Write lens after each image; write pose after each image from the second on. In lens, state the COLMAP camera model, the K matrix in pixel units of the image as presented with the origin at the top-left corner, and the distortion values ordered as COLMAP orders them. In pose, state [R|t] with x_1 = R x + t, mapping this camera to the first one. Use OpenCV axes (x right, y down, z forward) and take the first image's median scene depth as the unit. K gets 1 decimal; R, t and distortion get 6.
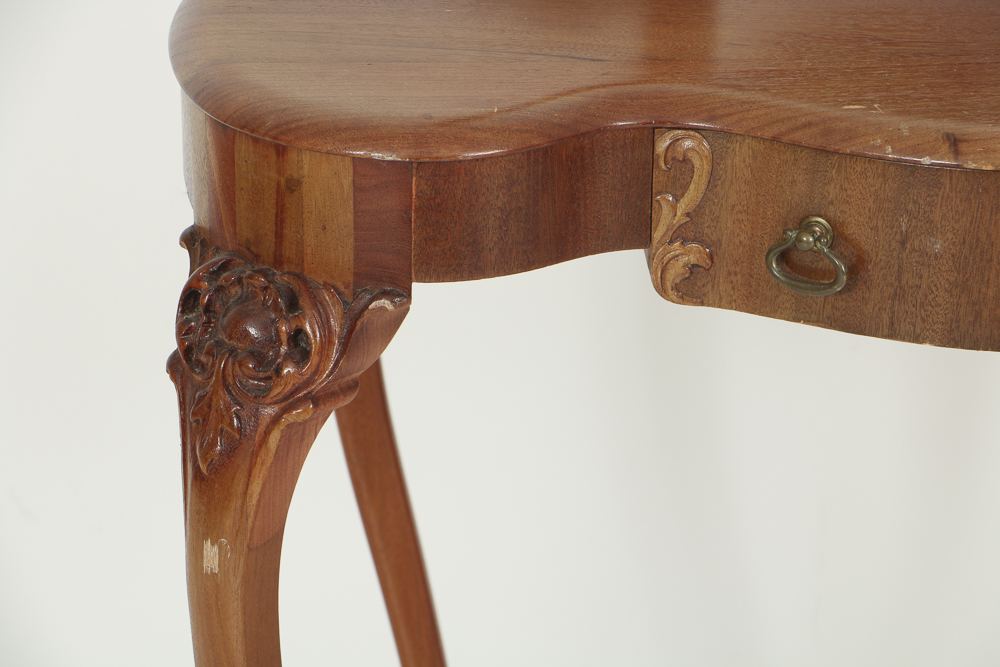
lens RADIAL K [[5118.2, 0, 497.4], [0, 5118.2, 333.0], [0, 0, 1]] dist [1.800853, 0.000000]
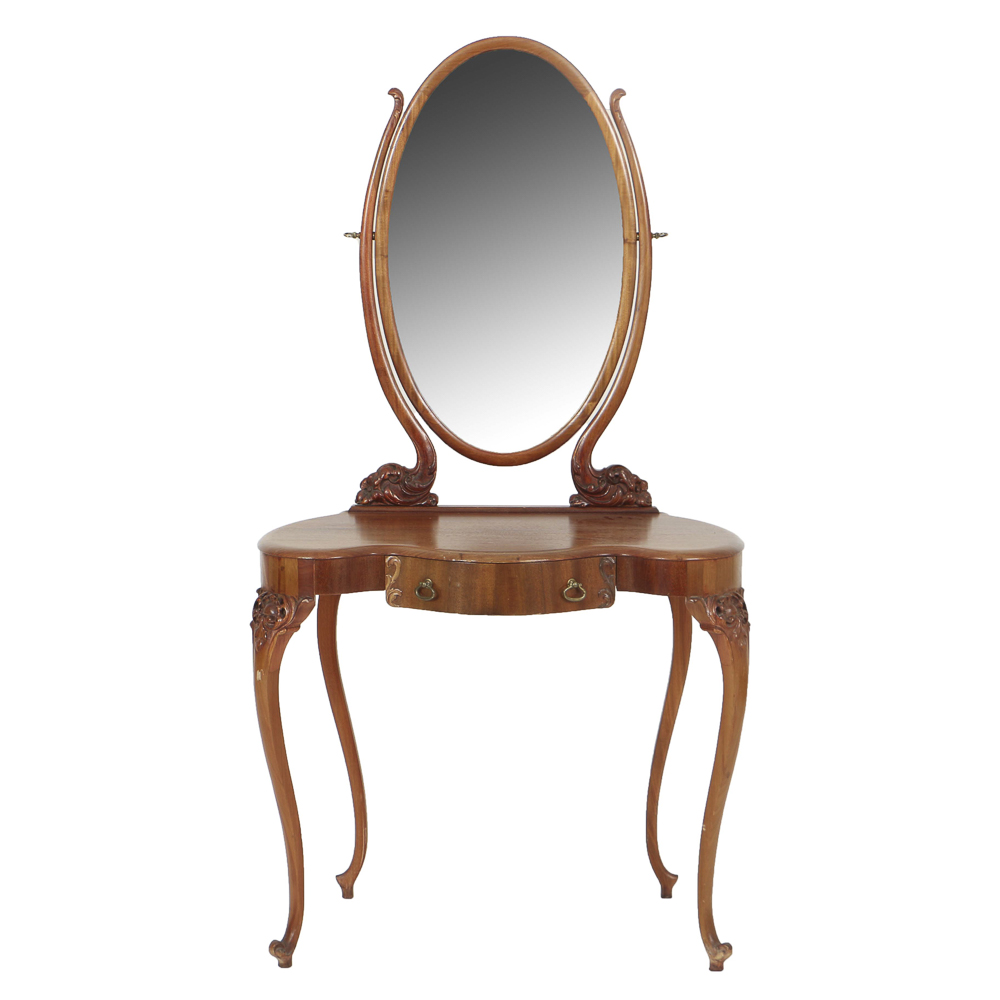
lens RADIAL K [[2393.9, 0, 505.1], [0, 2393.9, 498.8], [0, 0, 1]] dist [0.164225, 0.000000]
pose [[0.997229, 0.000136, -0.074387, 0.239021], [-0.016569, 0.975283, -0.220337, 0.289098], [0.072519, 0.220959, 0.972583, -0.628314]]
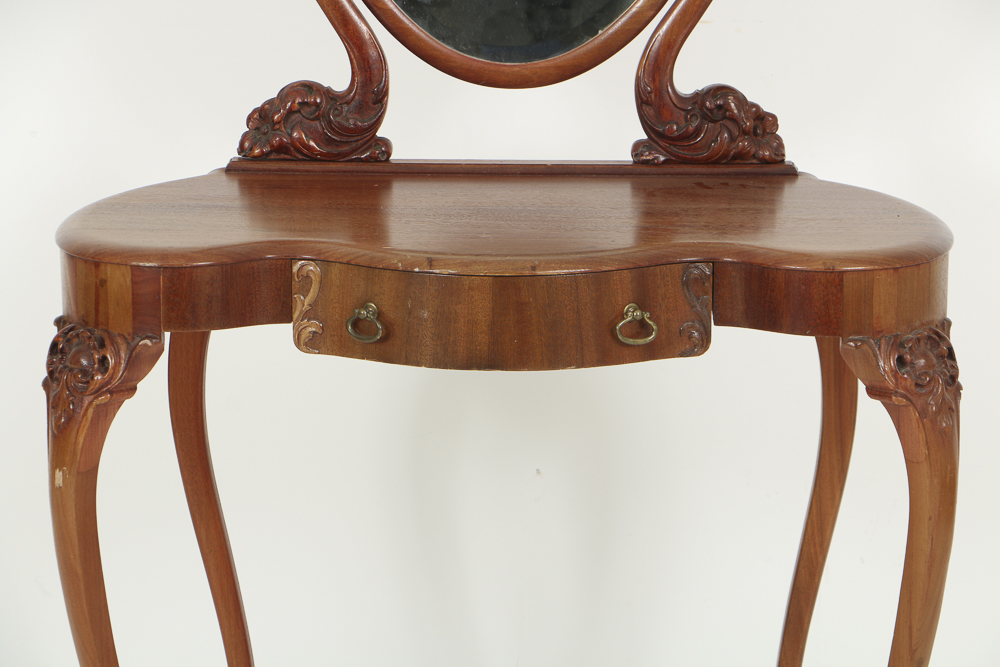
lens RADIAL K [[4662.0, 0, 499.5], [0, 4662.0, 330.2], [0, 0, 1]] dist [1.541817, 0.000000]
pose [[0.996368, 0.007109, -0.084855, 0.262653], [-0.020765, 0.986709, -0.161165, 0.274546], [0.082581, 0.162341, 0.983273, -0.751261]]
